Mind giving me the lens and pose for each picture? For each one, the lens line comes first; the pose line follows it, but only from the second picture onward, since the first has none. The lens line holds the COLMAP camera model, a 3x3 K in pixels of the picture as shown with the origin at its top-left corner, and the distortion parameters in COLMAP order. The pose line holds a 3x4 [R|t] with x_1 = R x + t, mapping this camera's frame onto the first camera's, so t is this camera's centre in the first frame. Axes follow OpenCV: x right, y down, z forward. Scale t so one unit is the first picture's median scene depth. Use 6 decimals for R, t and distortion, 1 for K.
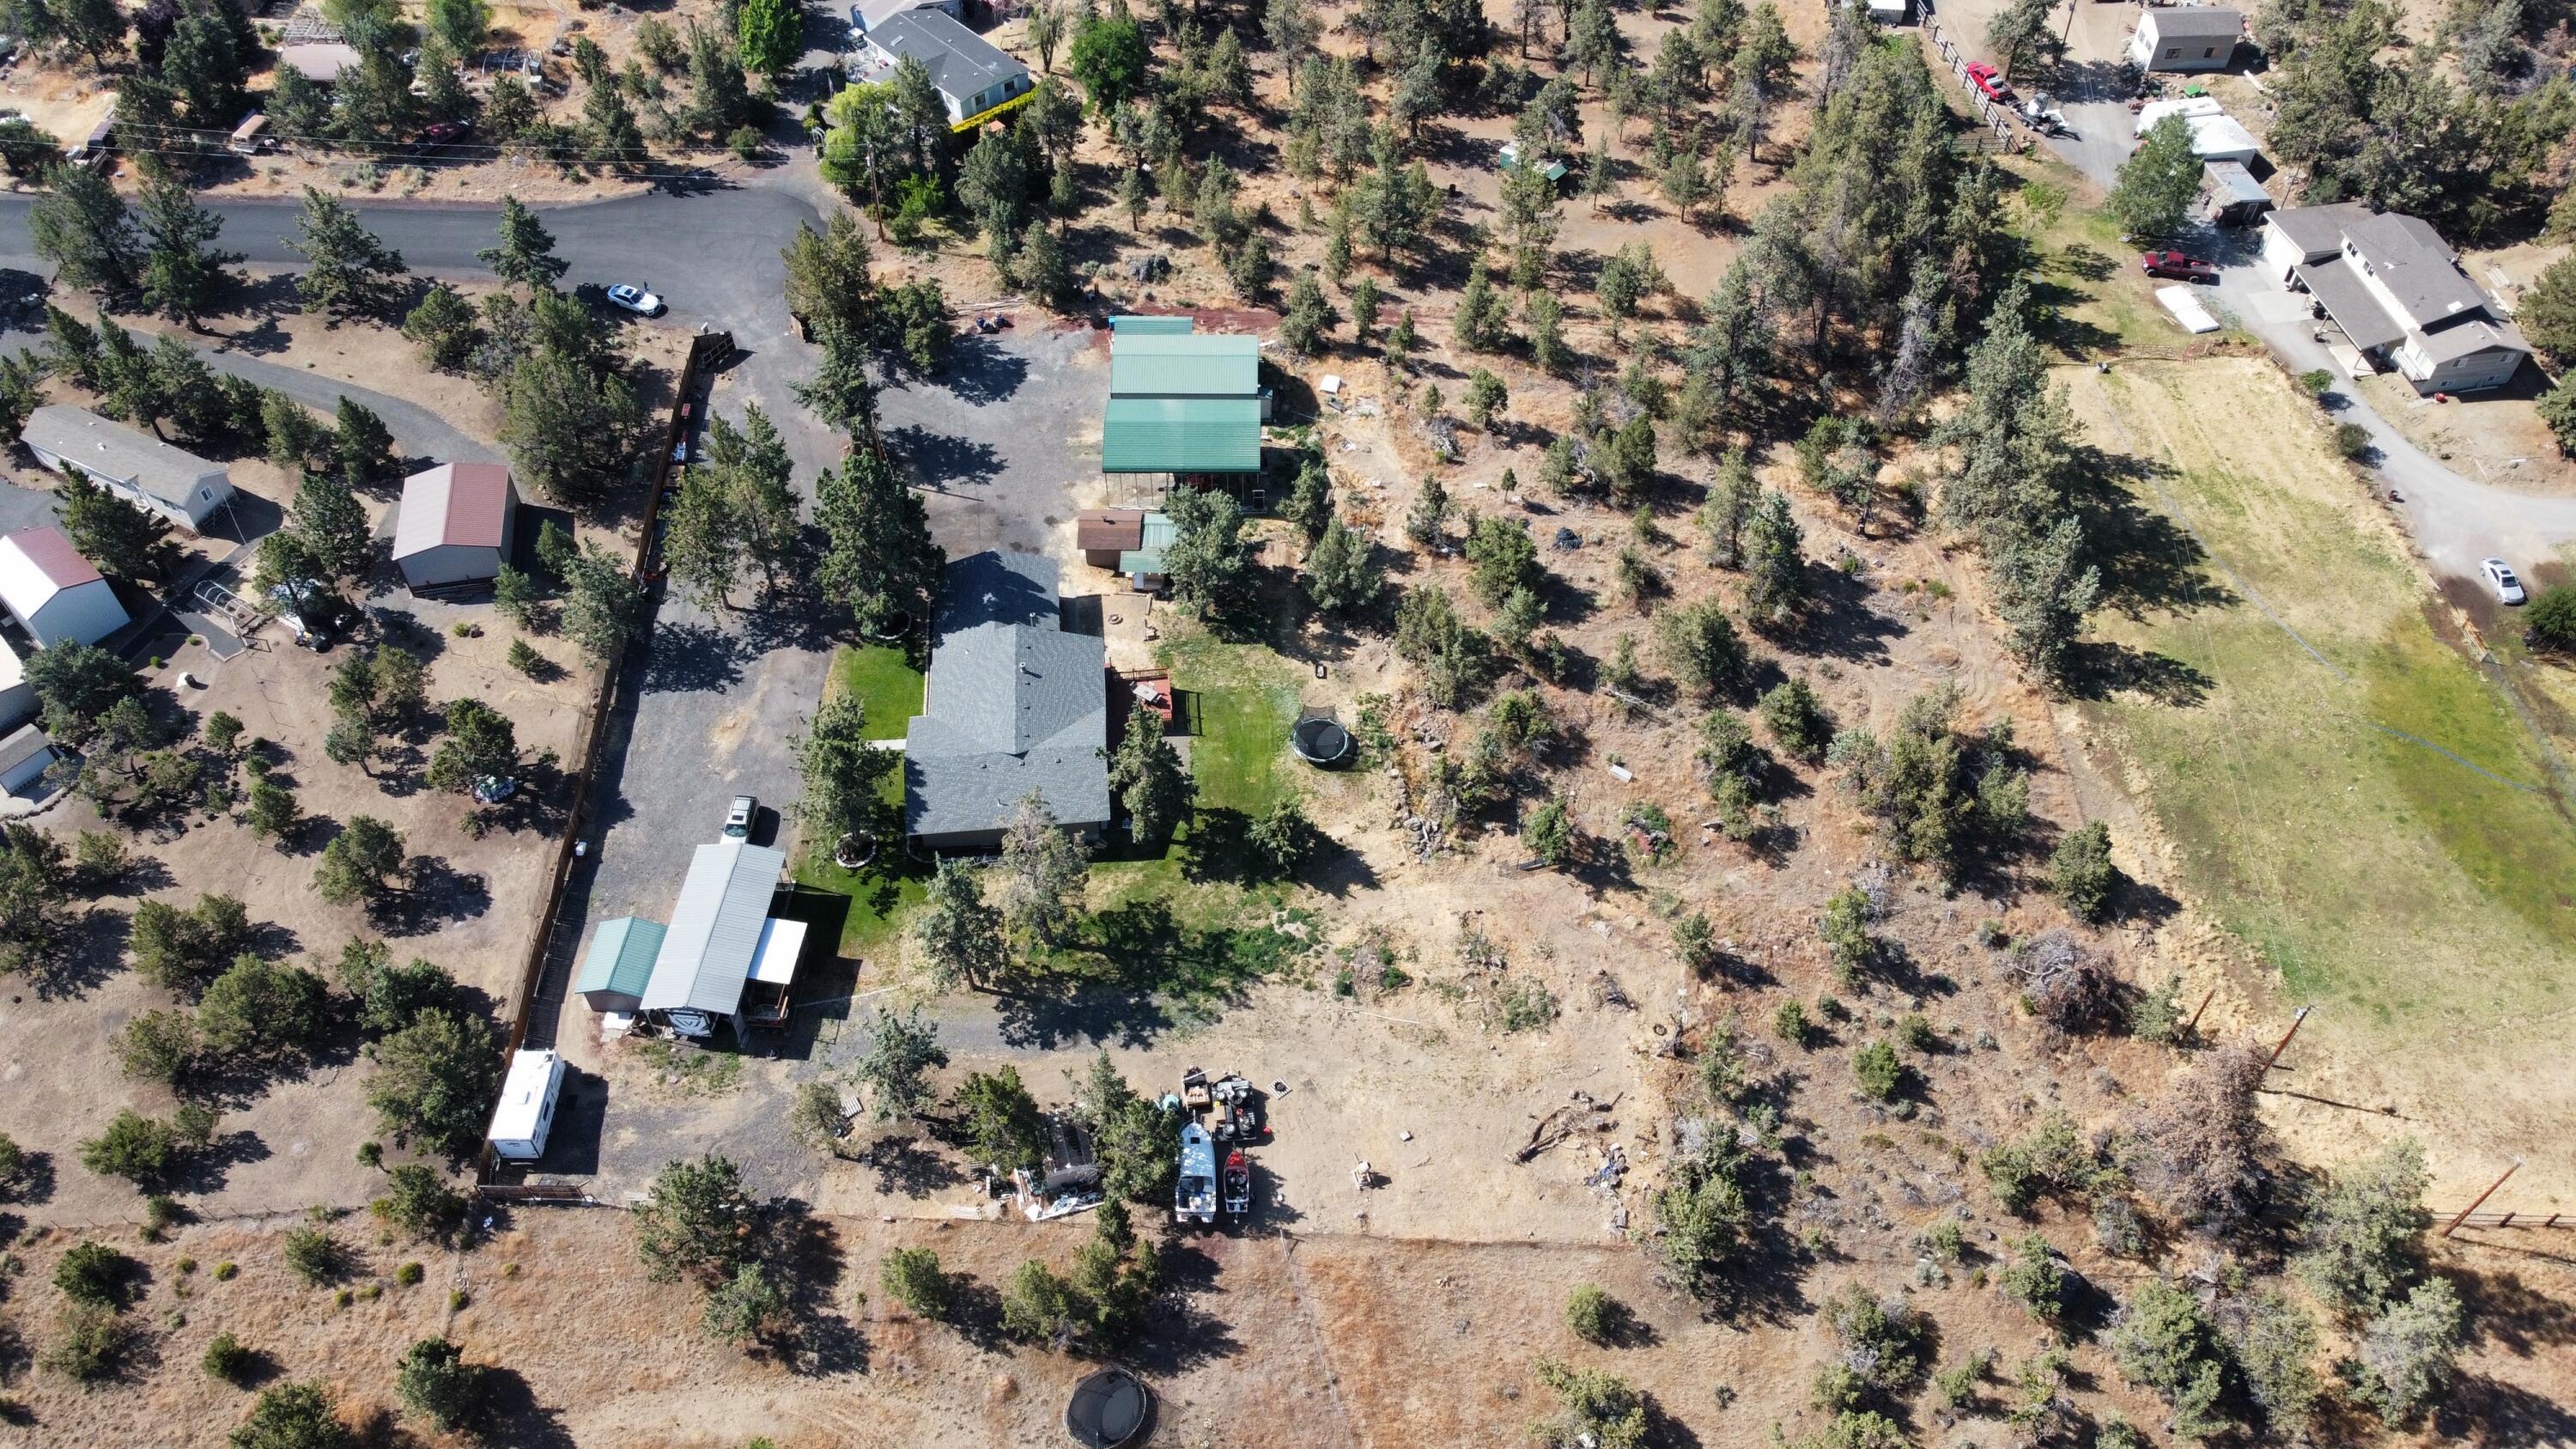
lens RADIAL K [[1900.2, 0, 1288.0], [0, 1900.2, 724.5], [0, 0, 1]] dist [0.000786, -0.008357]
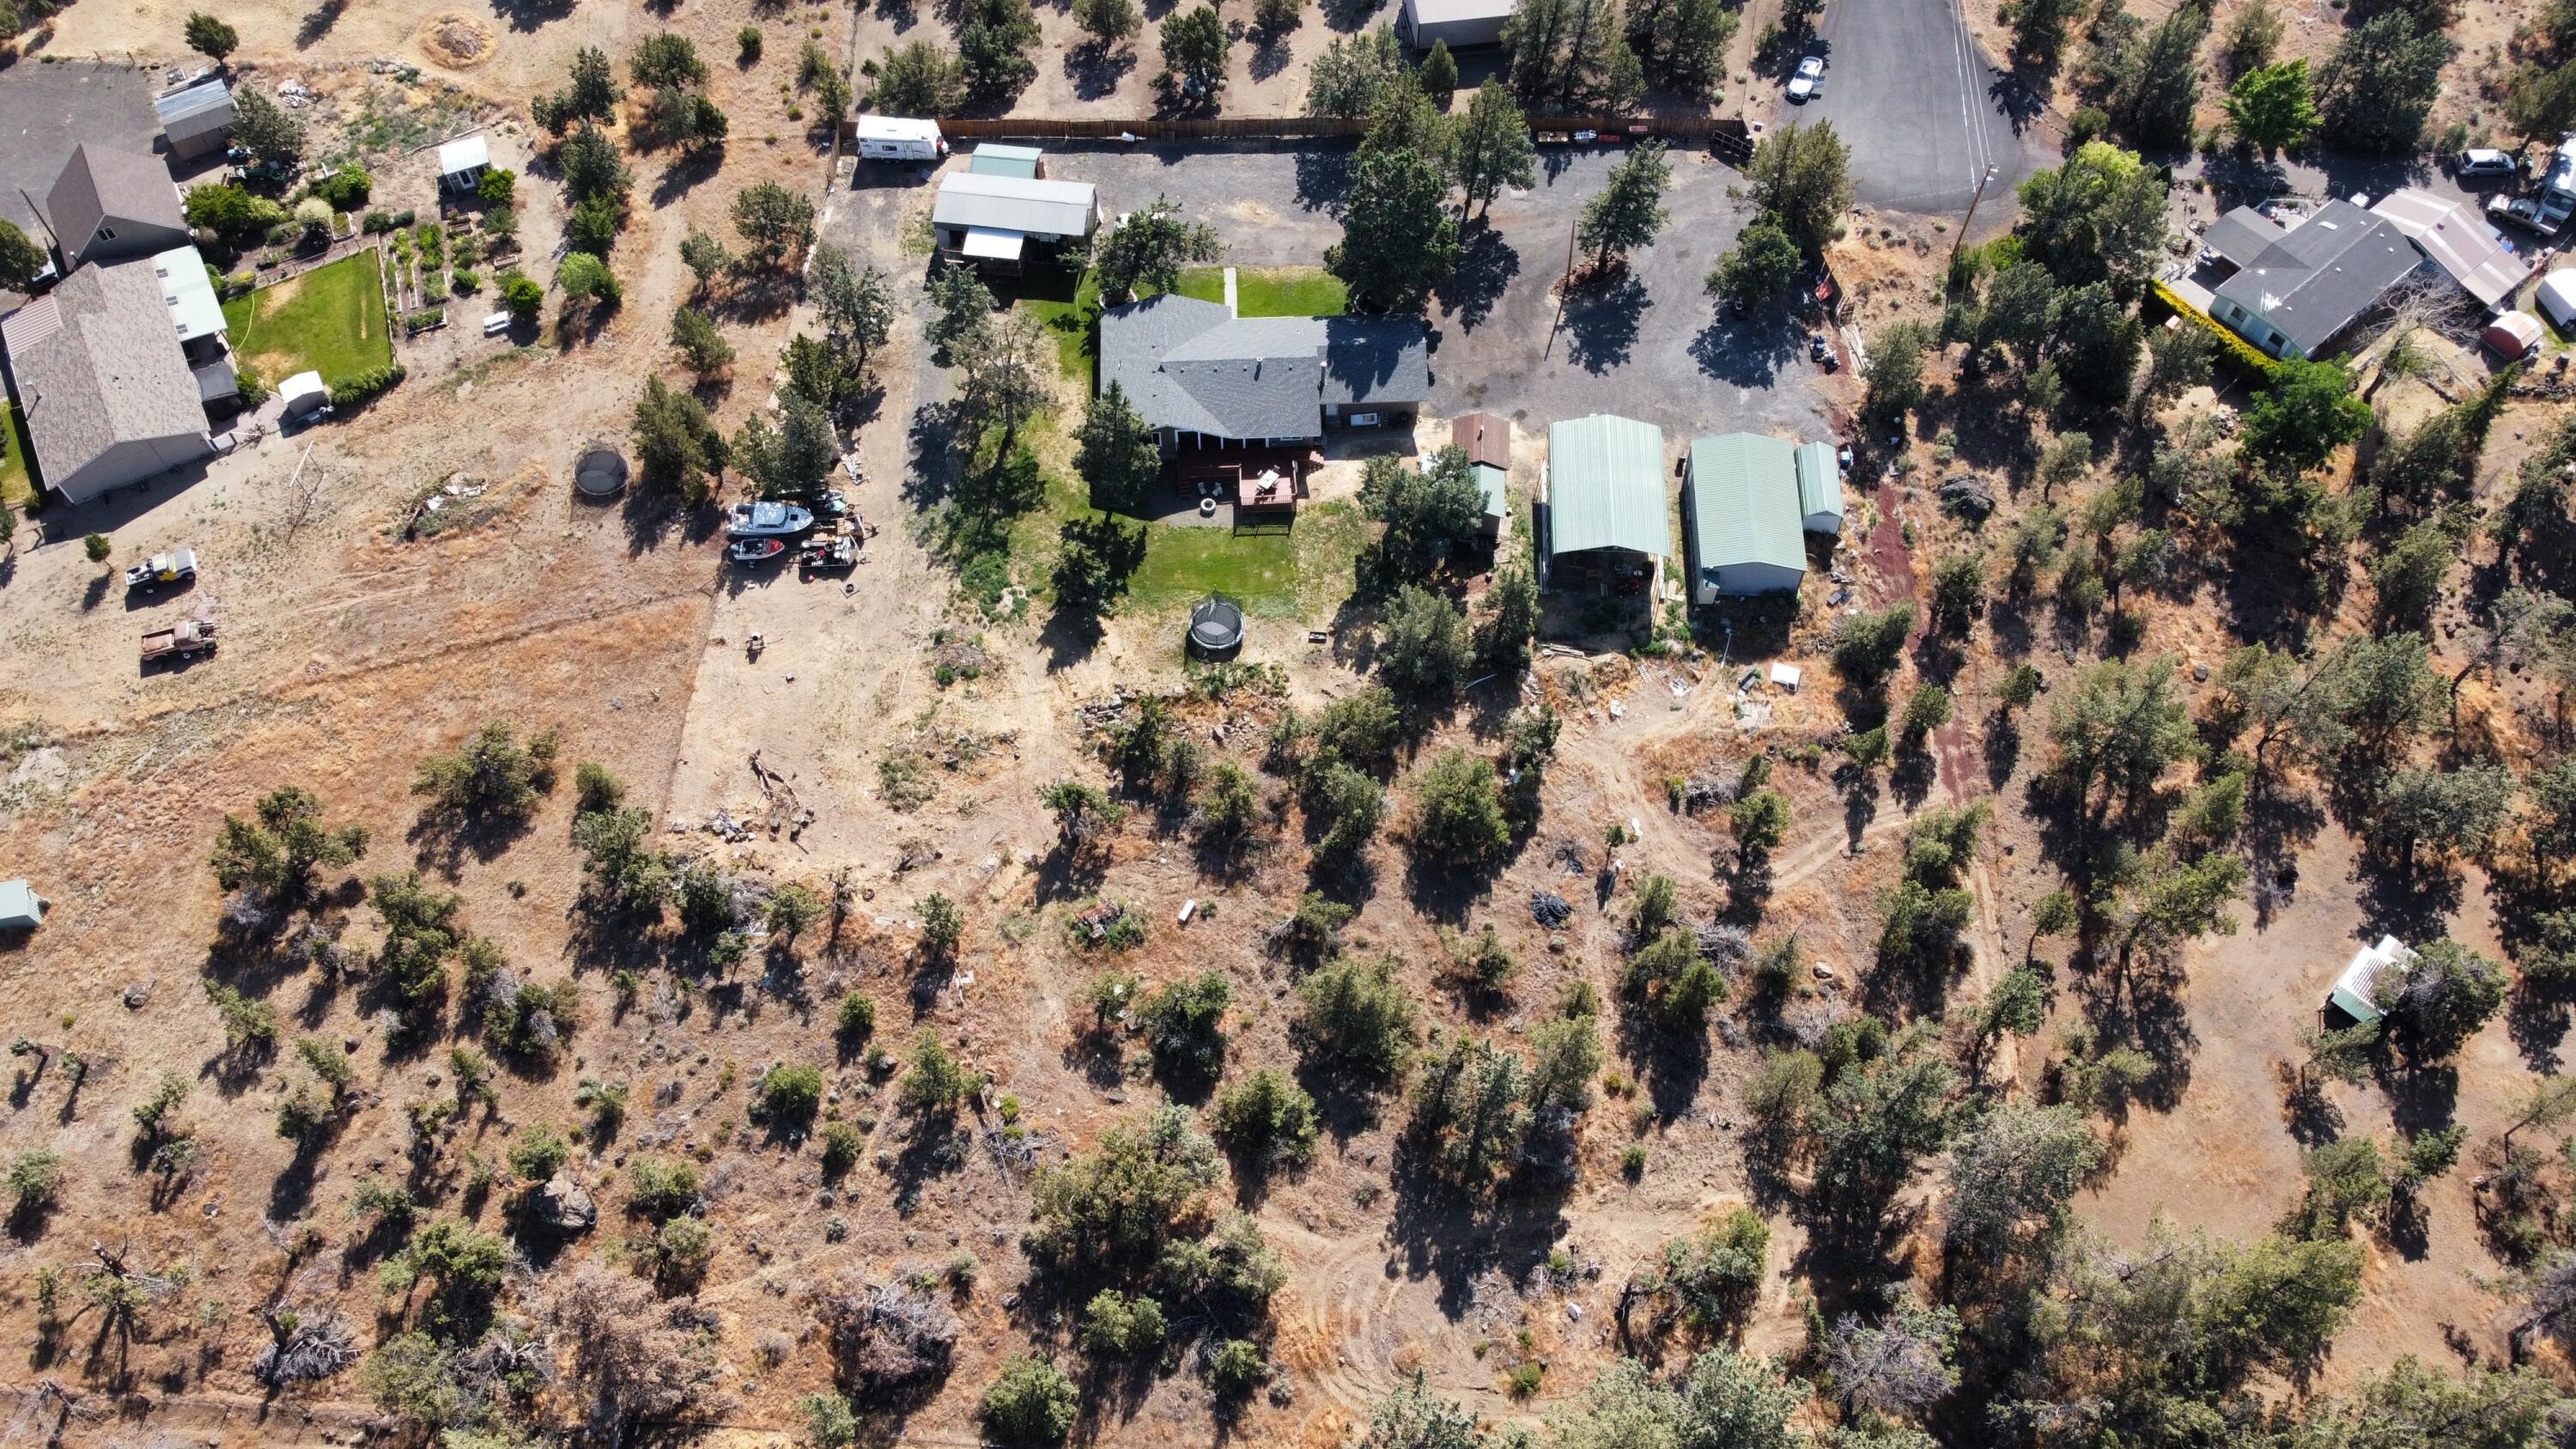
lens RADIAL K [[1900.2, 0, 1288.0], [0, 1900.2, 724.5], [0, 0, 1]] dist [0.000786, -0.008357]
pose [[-0.038374, 0.850110, -0.525205, 0.638041], [-0.763234, 0.314312, 0.564519, -0.620377], [0.644981, 0.422517, 0.636772, 0.423981]]
